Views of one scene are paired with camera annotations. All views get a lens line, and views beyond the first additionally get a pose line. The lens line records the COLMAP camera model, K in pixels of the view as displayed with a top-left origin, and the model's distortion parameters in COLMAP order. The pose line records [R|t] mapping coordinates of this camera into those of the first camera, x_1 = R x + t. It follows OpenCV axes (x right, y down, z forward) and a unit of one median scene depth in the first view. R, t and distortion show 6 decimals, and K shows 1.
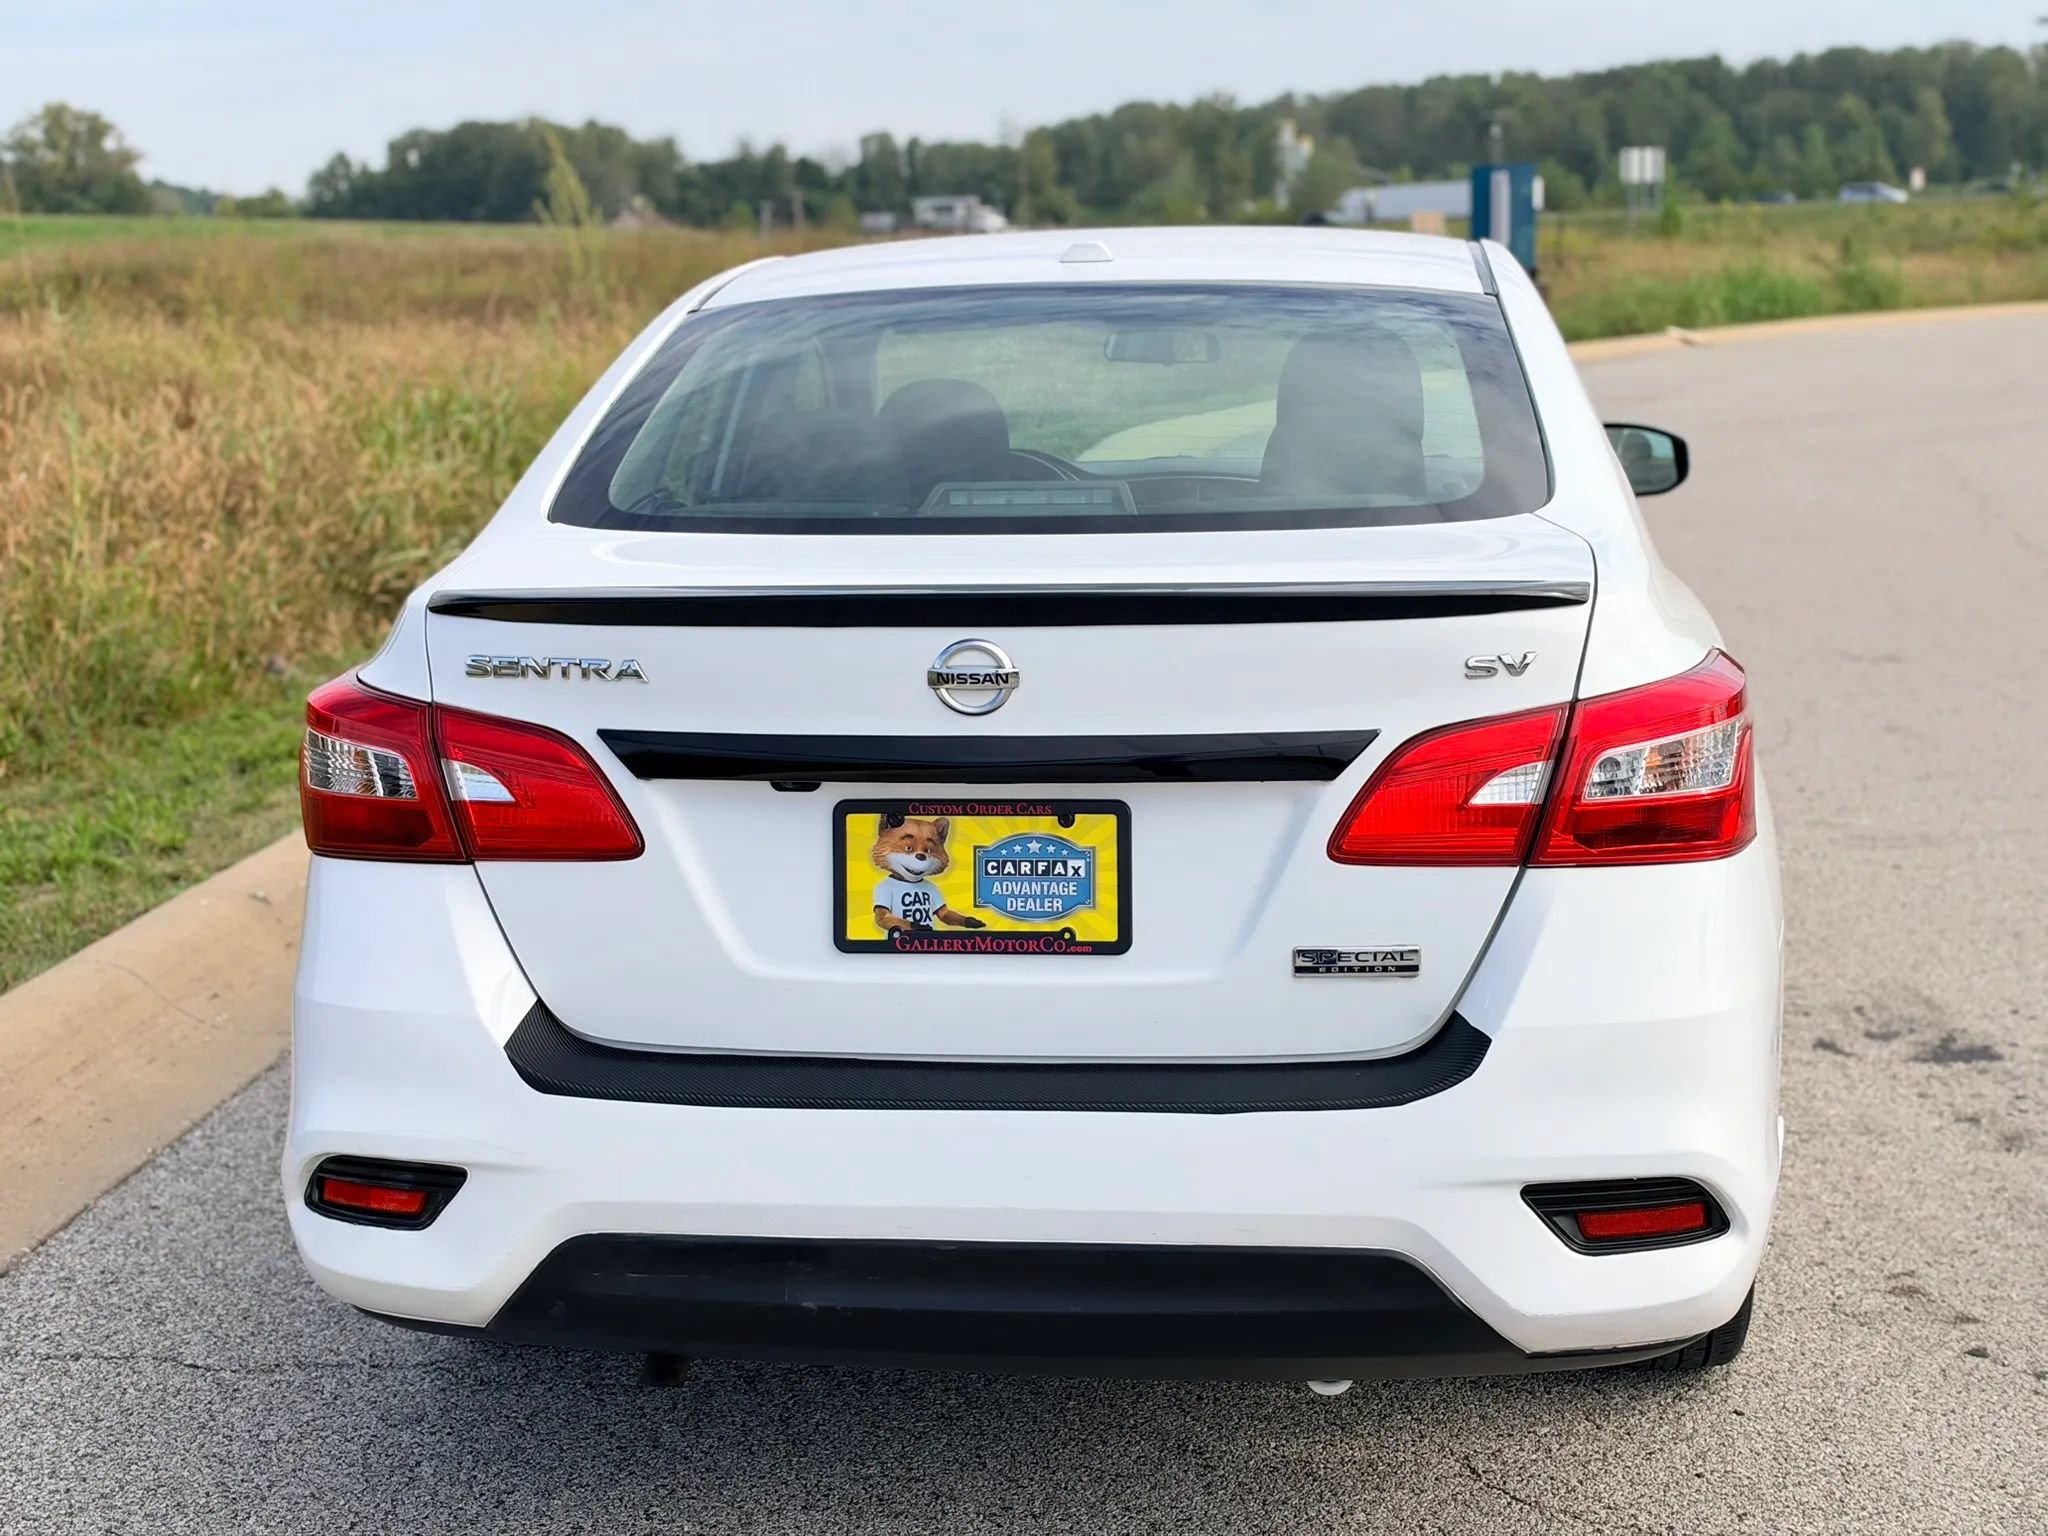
lens RADIAL K [[2972.4, 0, 1017.8], [0, 2972.4, 772.6], [0, 0, 1]] dist [0.142654, 0.000000]
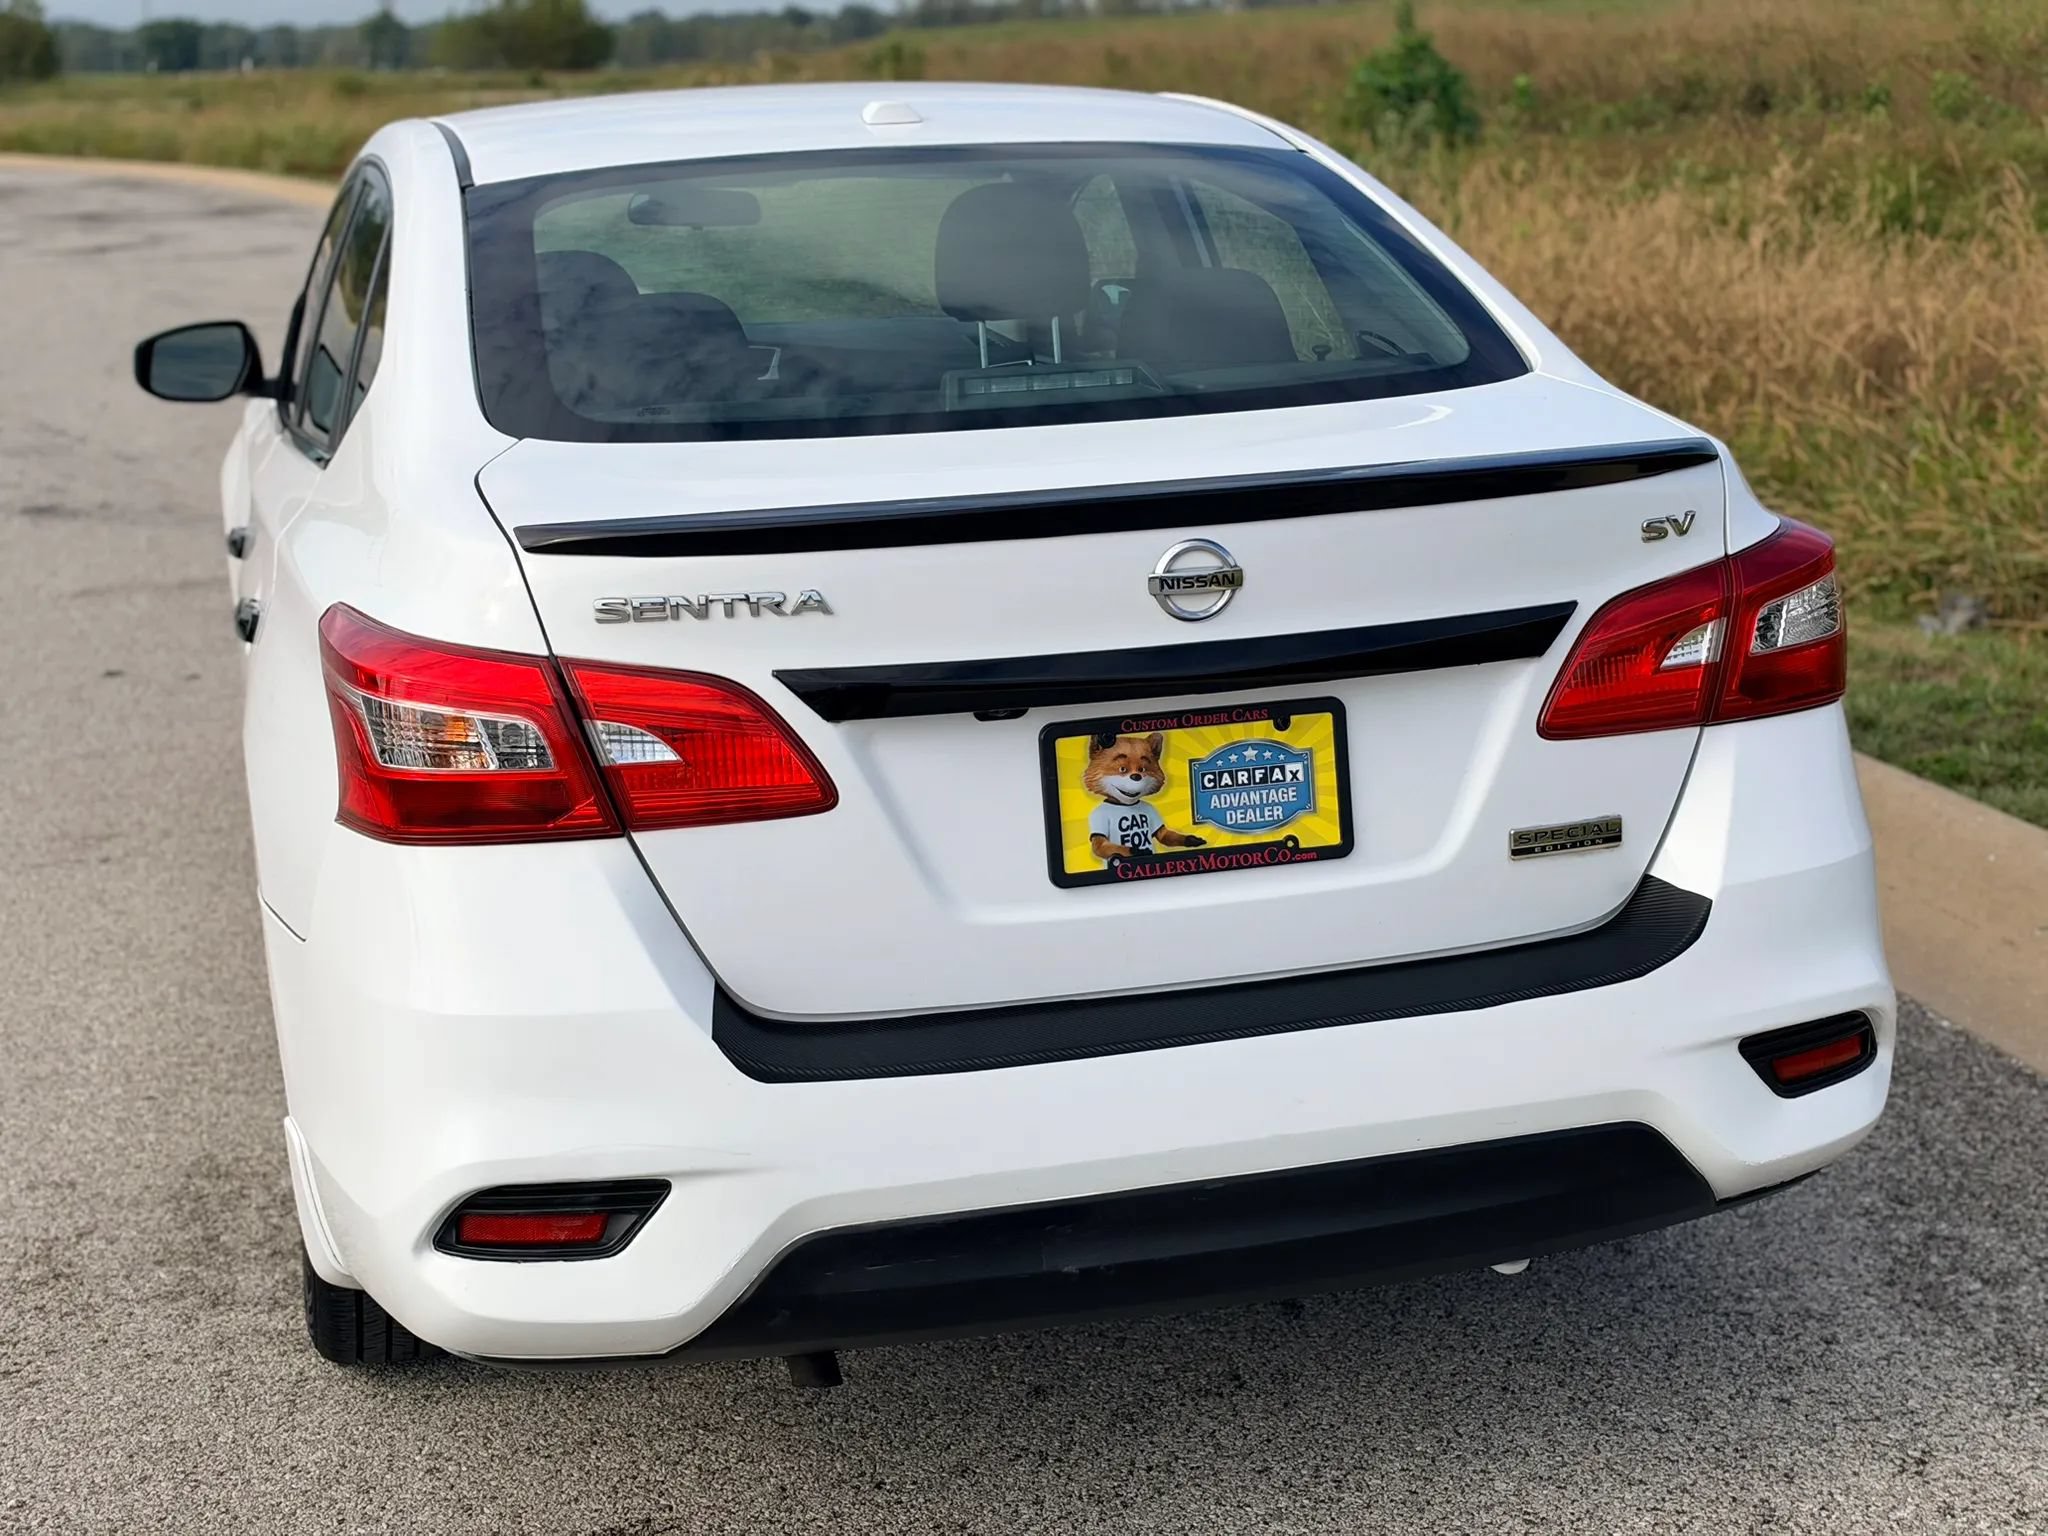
lens RADIAL K [[2972.4, 0, 1019.9], [0, 2972.4, 747.1], [0, 0, 1]] dist [0.142654, 0.000000]
pose [[0.924987, -0.098316, 0.367060, -0.406470], [0.081531, 0.994802, 0.060998, -0.040622], [-0.371149, -0.026495, 0.928195, 0.149288]]
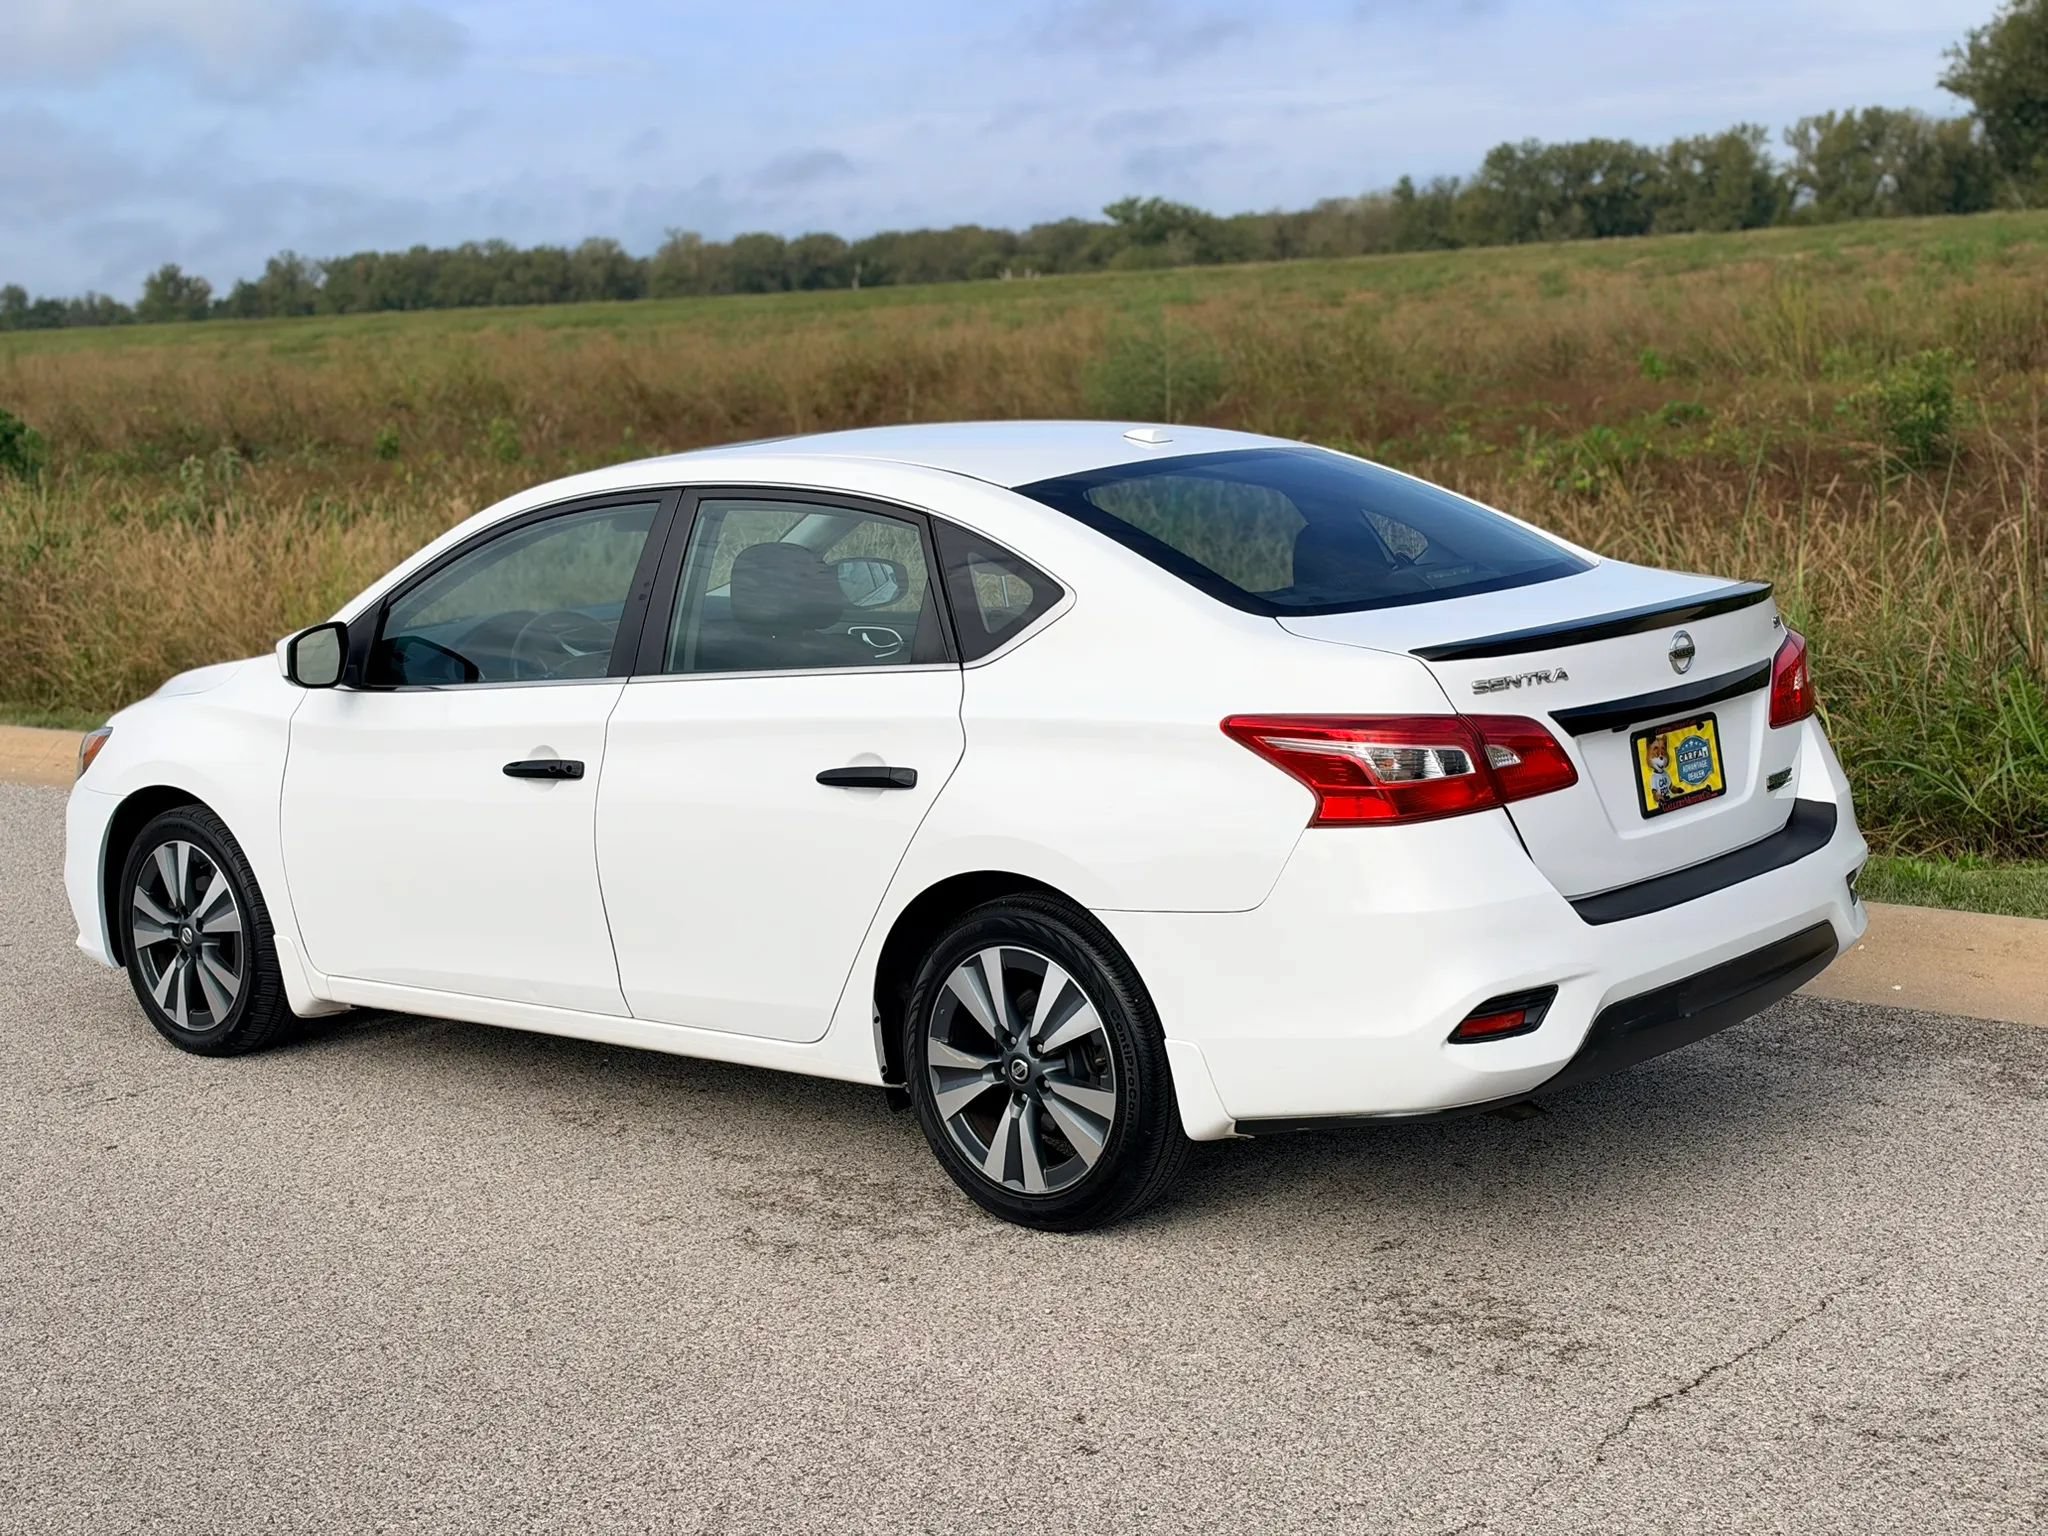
lens RADIAL K [[2983.8, 0, 1021.0], [0, 2983.8, 778.7], [0, 0, 1]] dist [0.153747, 0.000000]
pose [[0.558926, -0.134038, 0.818312, -1.707989], [0.180368, 0.982873, 0.037797, -0.095816], [-0.809363, 0.126471, 0.573530, 0.283841]]
